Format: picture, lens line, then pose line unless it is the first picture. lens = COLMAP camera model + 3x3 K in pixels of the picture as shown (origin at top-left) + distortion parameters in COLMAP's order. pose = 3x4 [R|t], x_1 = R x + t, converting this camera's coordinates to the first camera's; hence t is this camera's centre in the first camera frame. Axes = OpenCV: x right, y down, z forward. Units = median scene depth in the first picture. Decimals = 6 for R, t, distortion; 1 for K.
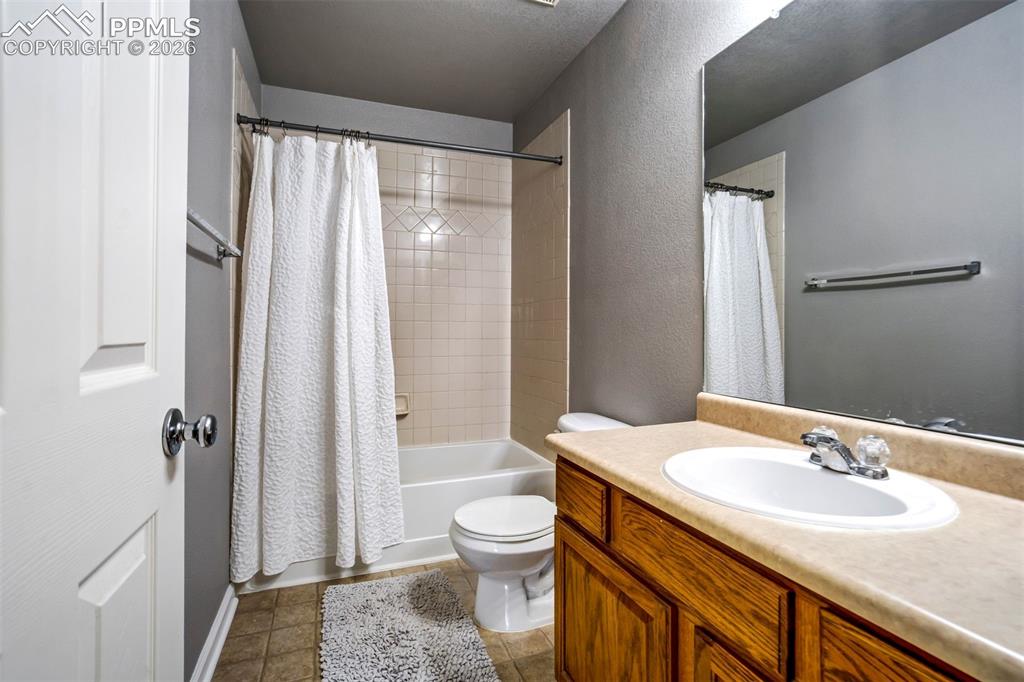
lens RADIAL K [[482.4, 0, 513.8], [0, 482.4, 337.5], [0, 0, 1]] dist [-0.045305, 0.025035]
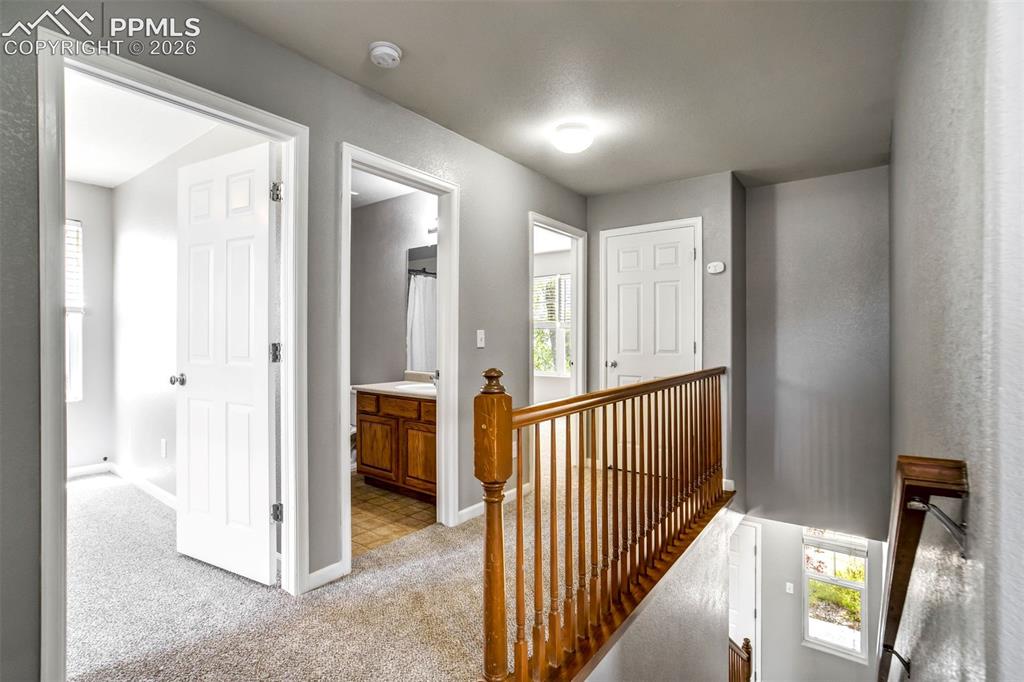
lens RADIAL K [[482.4, 0, 513.8], [0, 482.4, 337.5], [0, 0, 1]] dist [-0.045305, 0.025035]
pose [[0.844177, 0.004511, 0.536046, -0.765669], [0.005673, 0.999833, -0.017348, -0.027446], [-0.536035, 0.017686, 0.844010, -2.249312]]
